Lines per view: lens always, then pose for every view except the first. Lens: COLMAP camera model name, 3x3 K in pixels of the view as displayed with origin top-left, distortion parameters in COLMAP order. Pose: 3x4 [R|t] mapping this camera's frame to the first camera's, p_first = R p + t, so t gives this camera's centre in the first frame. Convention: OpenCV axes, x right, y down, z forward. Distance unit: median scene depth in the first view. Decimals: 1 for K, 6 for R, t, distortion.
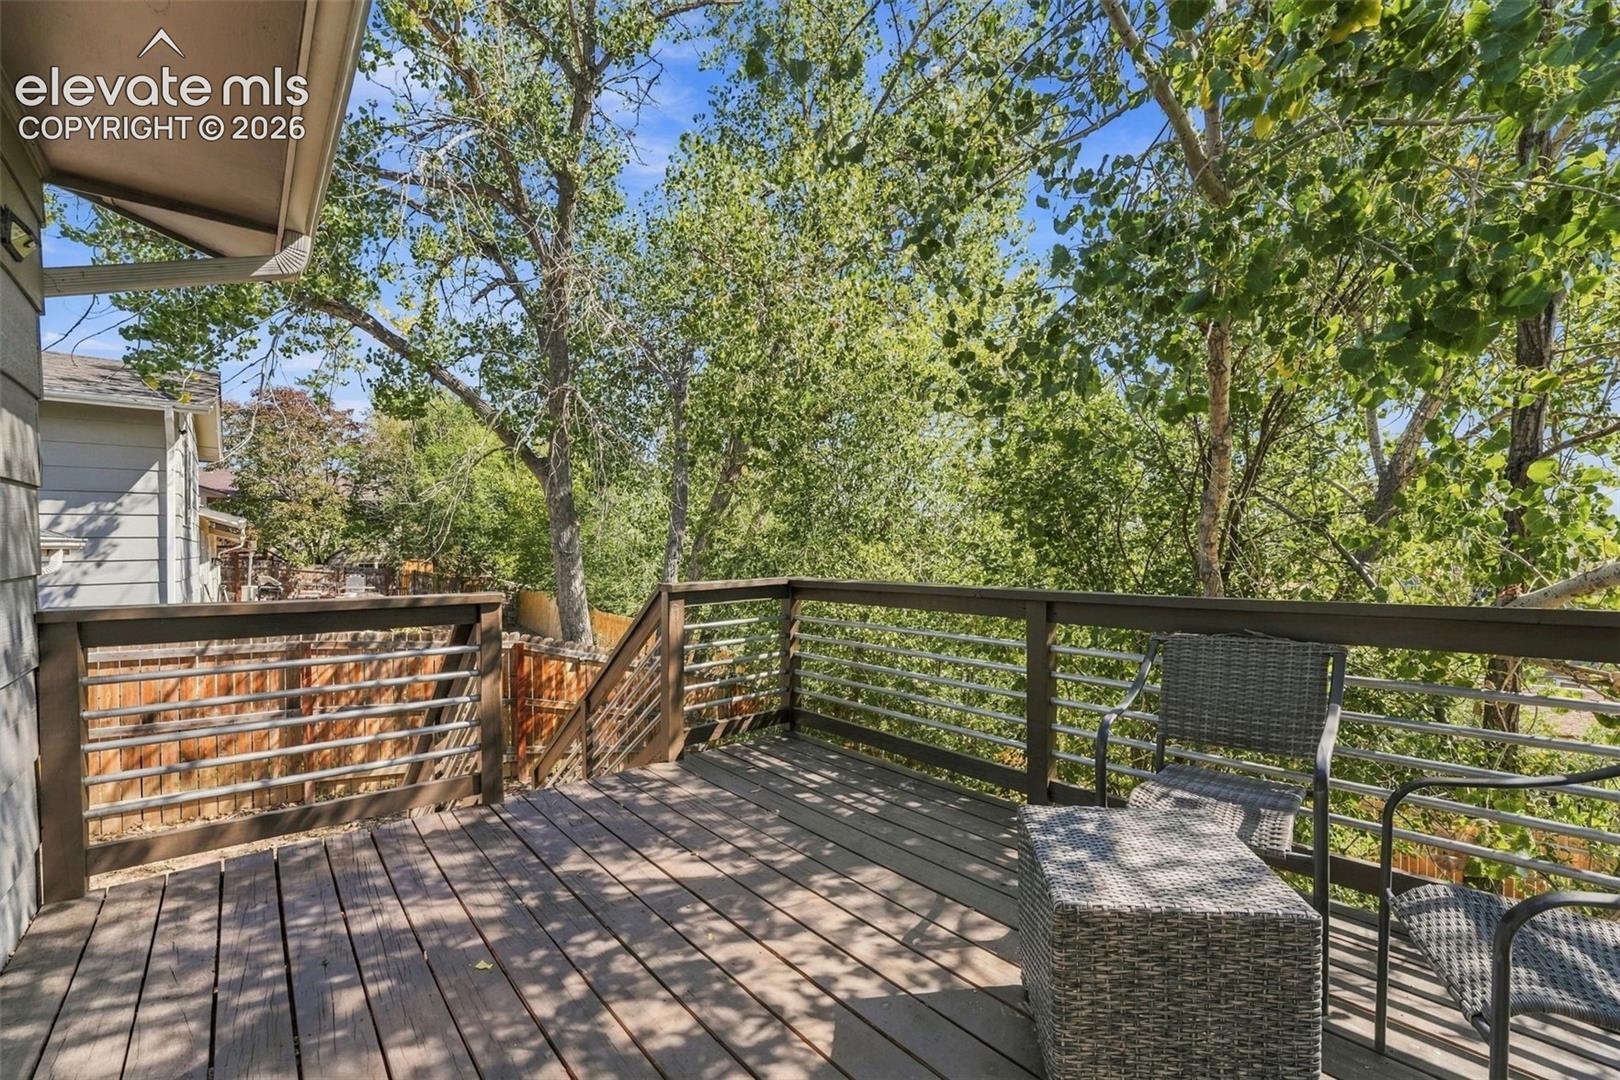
lens RADIAL K [[660.6, 0, 810.0], [0, 660.6, 540.0], [0, 0, 1]] dist [-0.001401, 0.000543]
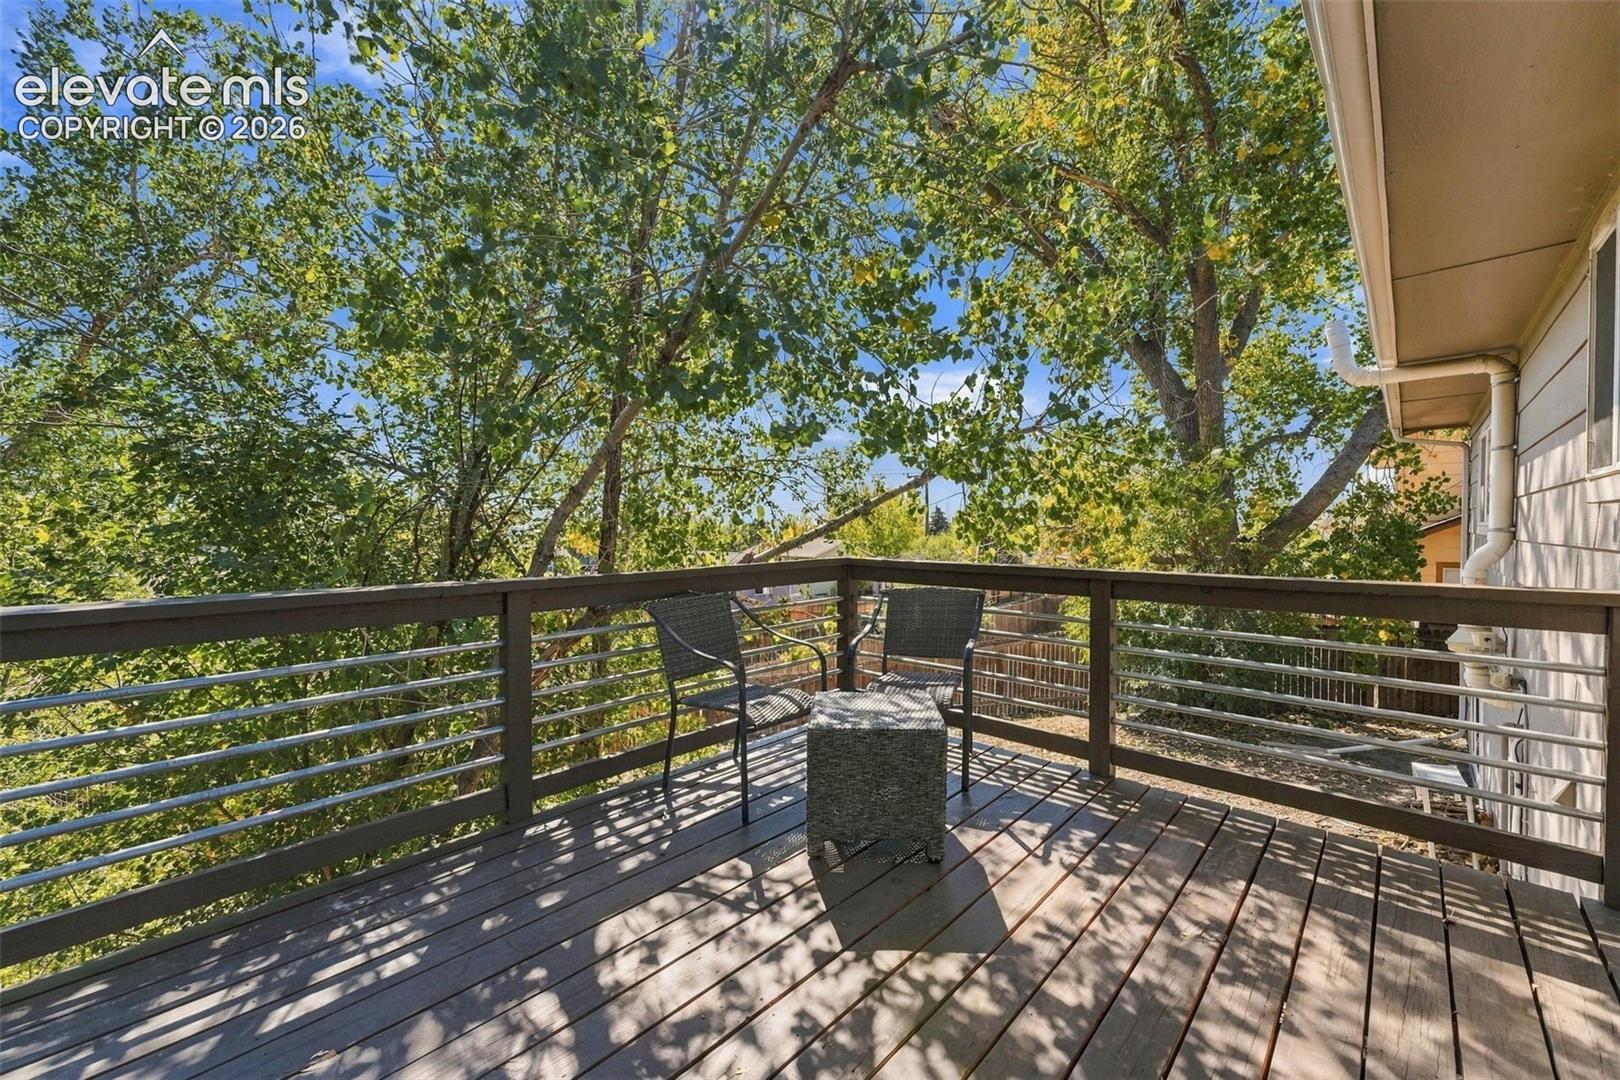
lens RADIAL K [[660.6, 0, 810.0], [0, 660.6, 540.0], [0, 0, 1]] dist [-0.001401, 0.000543]
pose [[-0.127216, -0.005659, 0.991859, -0.936957], [-0.008287, 0.999955, 0.004642, 0.019551], [-0.991840, -0.007629, -0.127258, 1.098629]]
